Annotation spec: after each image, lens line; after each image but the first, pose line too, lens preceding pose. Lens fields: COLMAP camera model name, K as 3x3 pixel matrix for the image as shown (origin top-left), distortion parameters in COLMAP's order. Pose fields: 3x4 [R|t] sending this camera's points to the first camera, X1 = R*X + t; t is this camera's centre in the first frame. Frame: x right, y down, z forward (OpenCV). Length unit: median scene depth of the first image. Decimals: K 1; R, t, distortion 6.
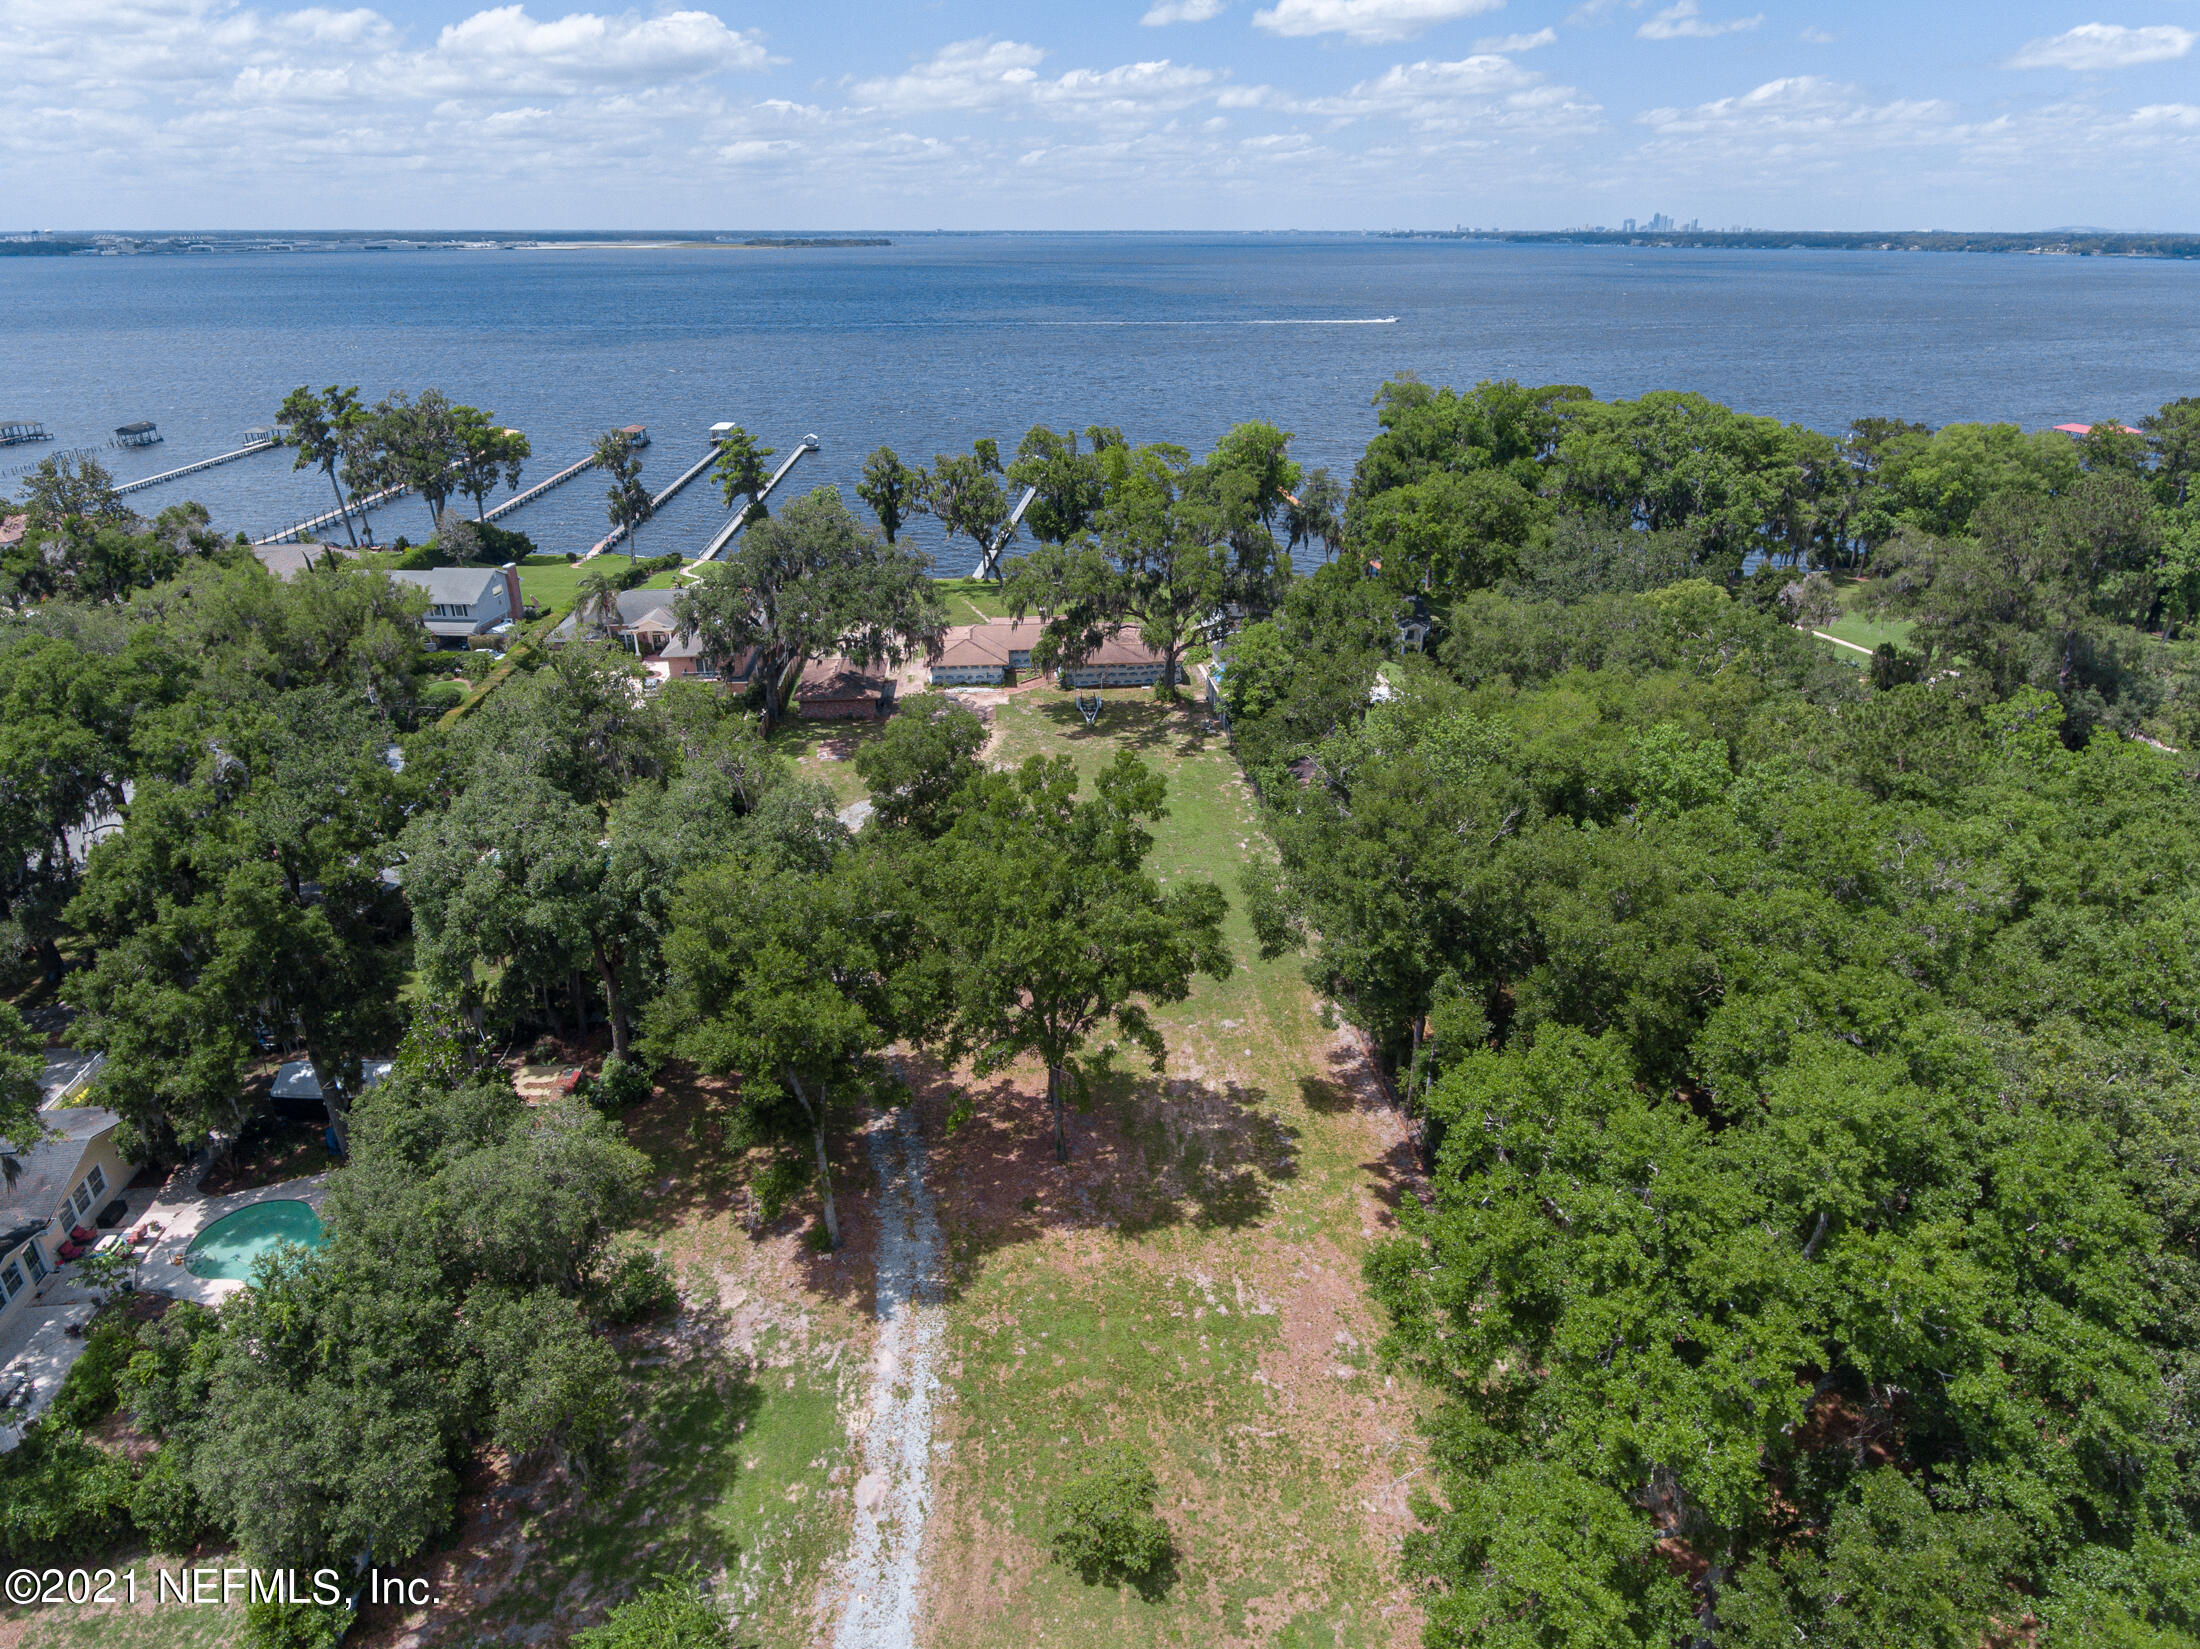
lens RADIAL K [[1315.4, 0, 1101.7], [0, 1315.4, 799.5], [0, 0, 1]] dist [-0.001697, -0.000998]
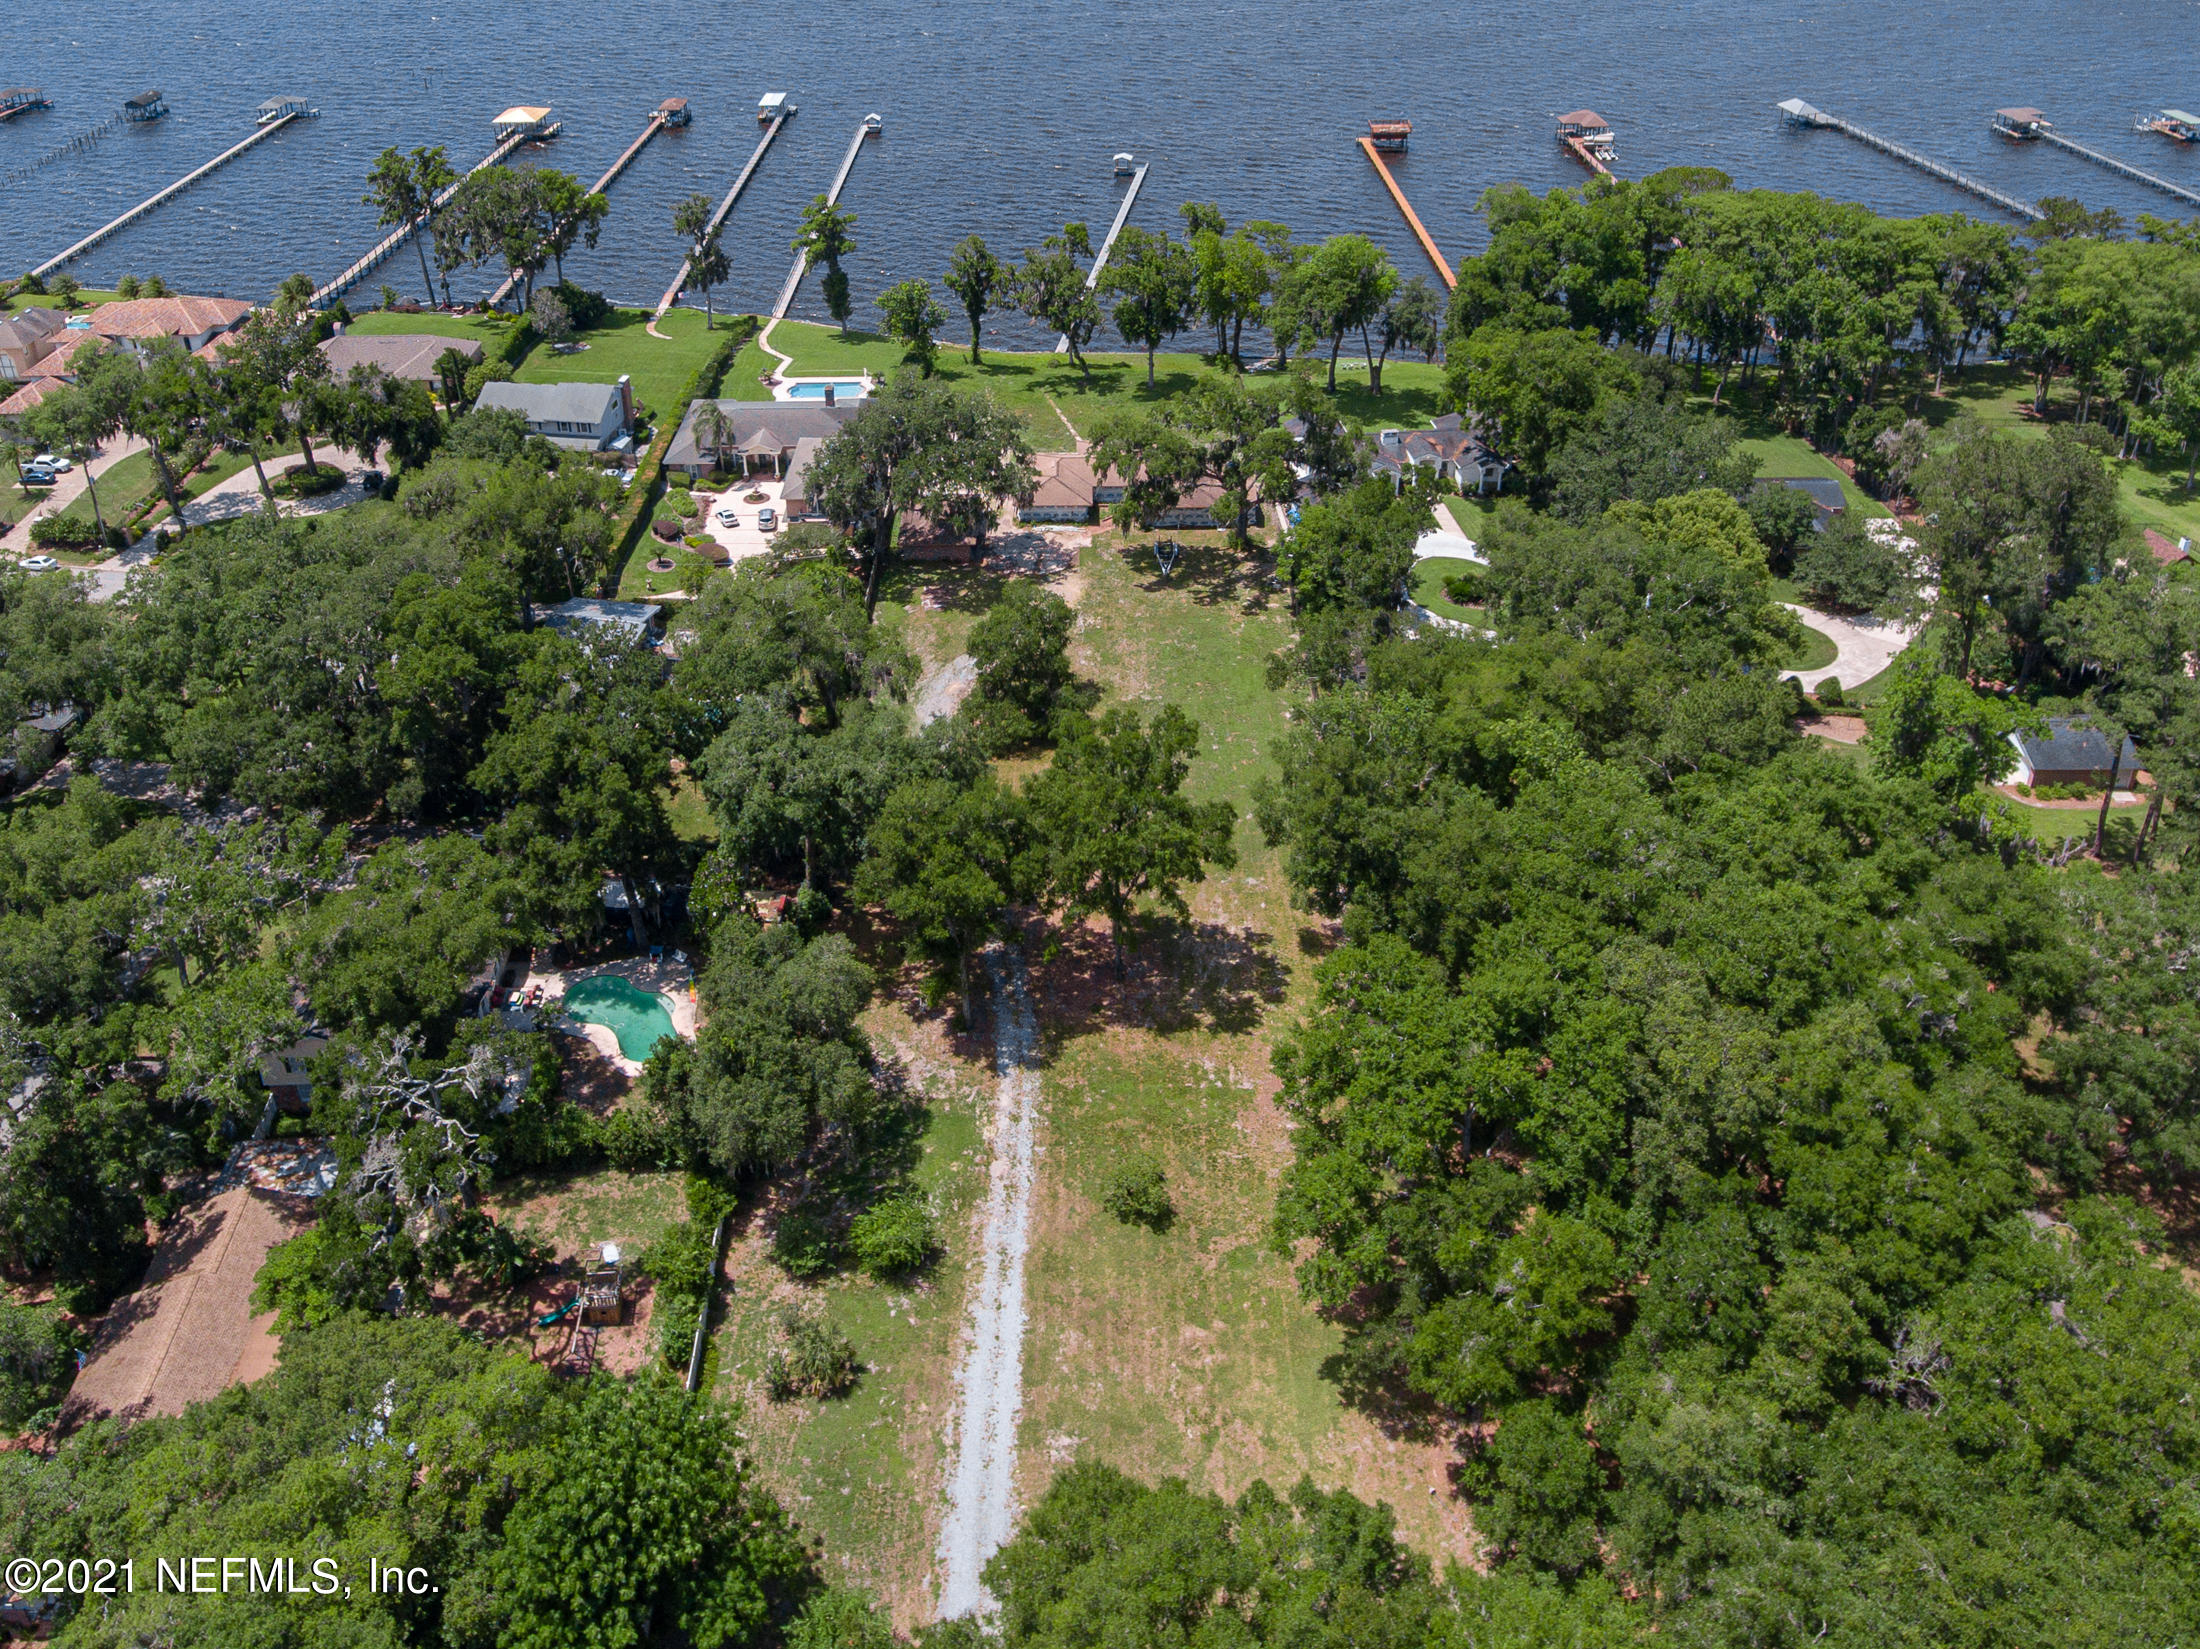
lens RADIAL K [[1769.7, 0, 998.0], [0, 1769.7, 567.2], [0, 0, 1]] dist [-0.009499, 0.004175]
pose [[0.992395, 0.032548, -0.118716, 0.028008], [-0.025037, 0.997622, 0.064218, -0.159017], [0.120524, -0.060757, 0.990849, -0.485218]]
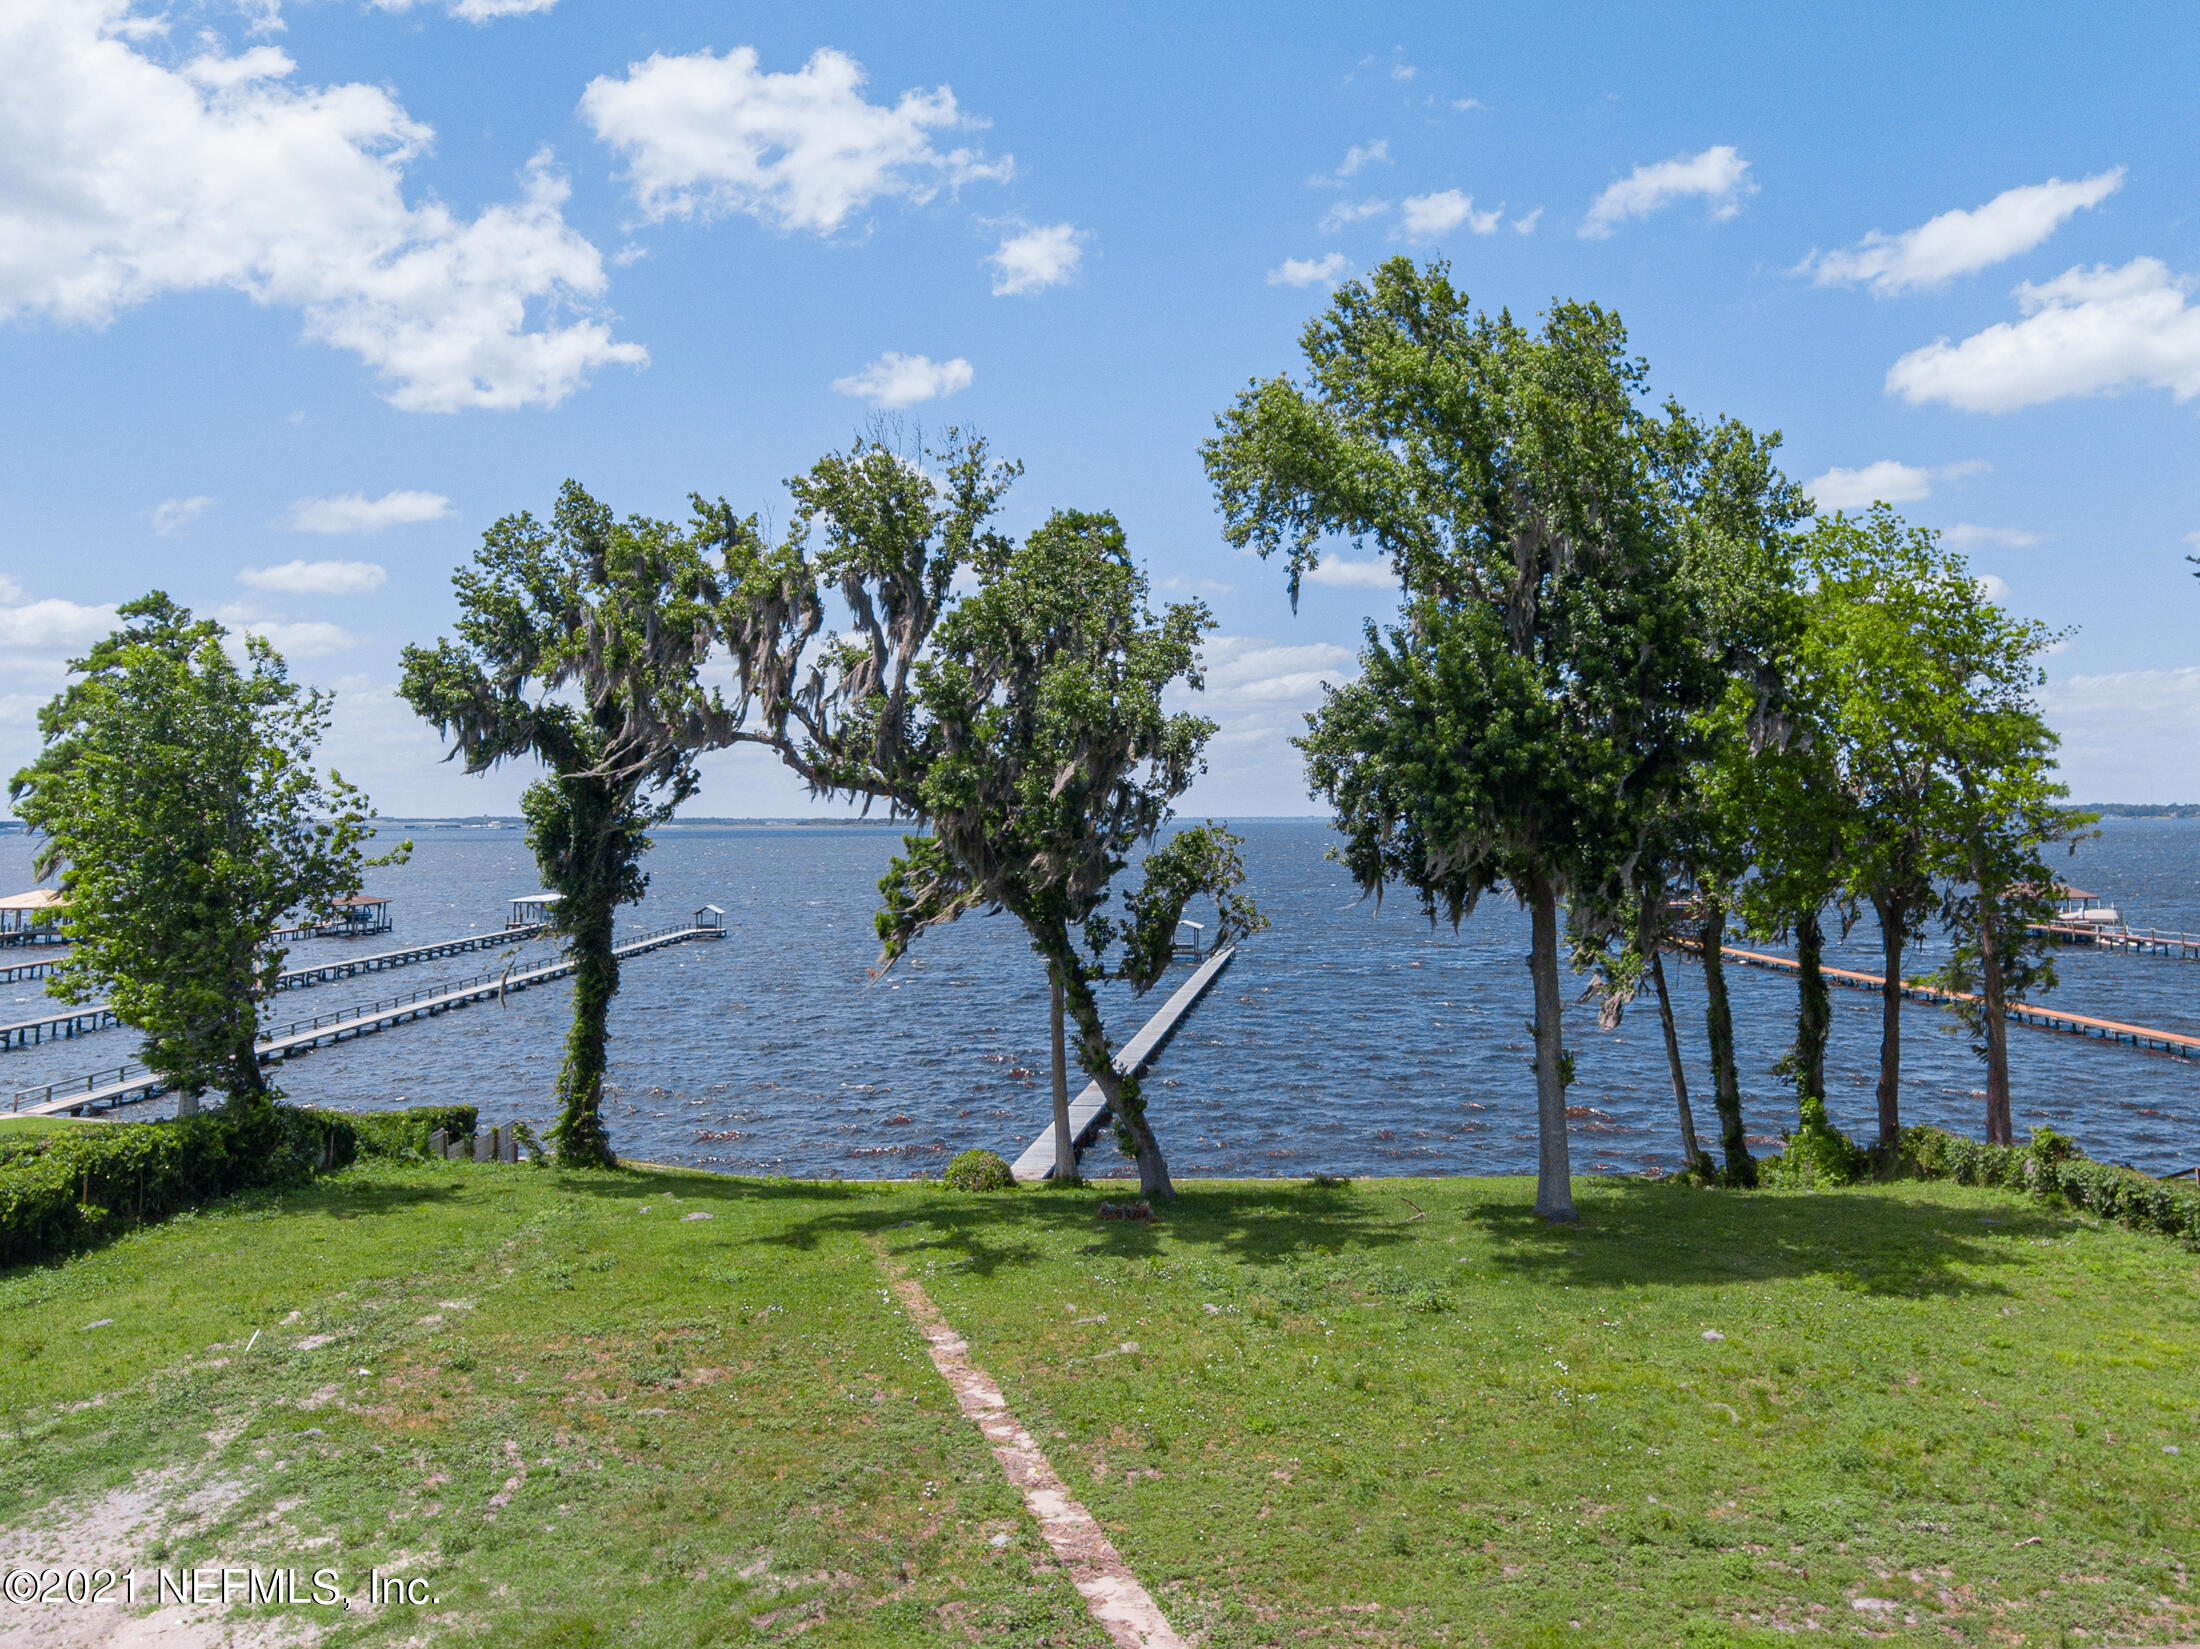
lens RADIAL K [[1680.4, 0, 1104.0], [0, 1680.4, 554.5], [0, 0, 1]] dist [-0.007593, 0.005203]
pose [[0.997674, -0.030692, -0.060871, -0.103007], [-0.007991, 0.834109, -0.551542, -0.169855], [0.067701, 0.550745, 0.831923, 1.180125]]
